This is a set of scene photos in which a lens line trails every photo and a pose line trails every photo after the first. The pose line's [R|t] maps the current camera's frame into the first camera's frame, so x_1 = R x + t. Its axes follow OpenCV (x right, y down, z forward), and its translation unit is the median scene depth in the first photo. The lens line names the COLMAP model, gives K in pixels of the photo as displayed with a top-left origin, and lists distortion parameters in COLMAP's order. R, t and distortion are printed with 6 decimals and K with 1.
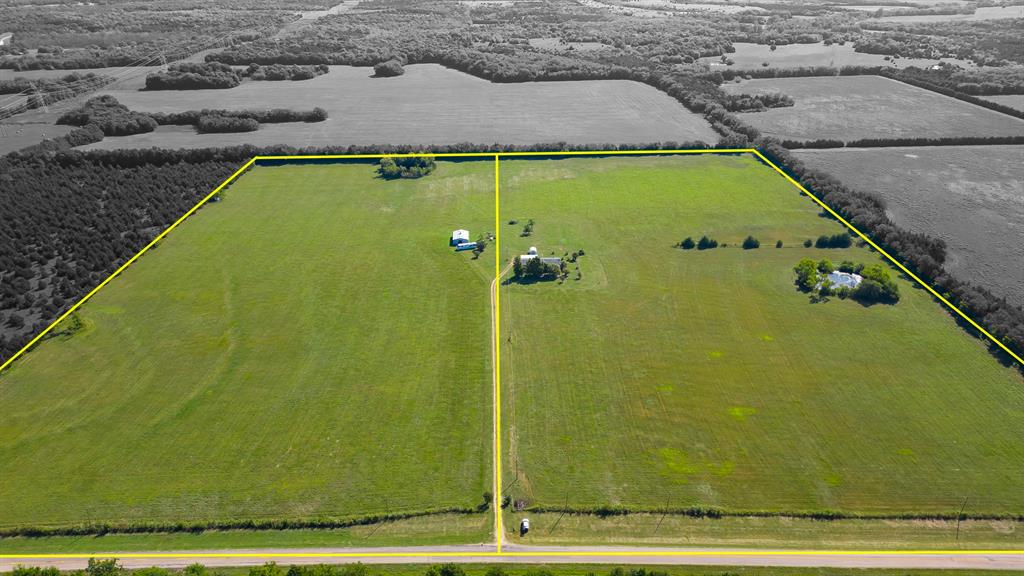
lens RADIAL K [[734.2, 0, 506.4], [0, 734.2, 247.0], [0, 0, 1]] dist [0.064557, -0.063064]
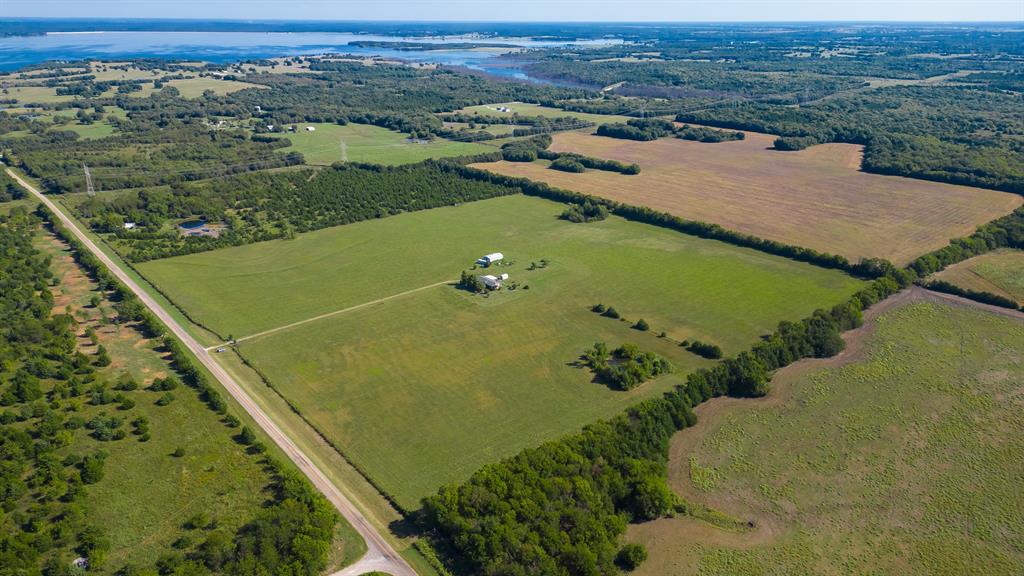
lens RADIAL K [[718.0, 0, 508.0], [0, 718.0, 283.4], [0, 0, 1]] dist [0.066621, -0.068727]
pose [[0.635745, 0.280068, -0.719299, 0.512089], [-0.290829, 0.950092, 0.112885, -0.069249], [0.715016, 0.137427, 0.685468, 0.043301]]
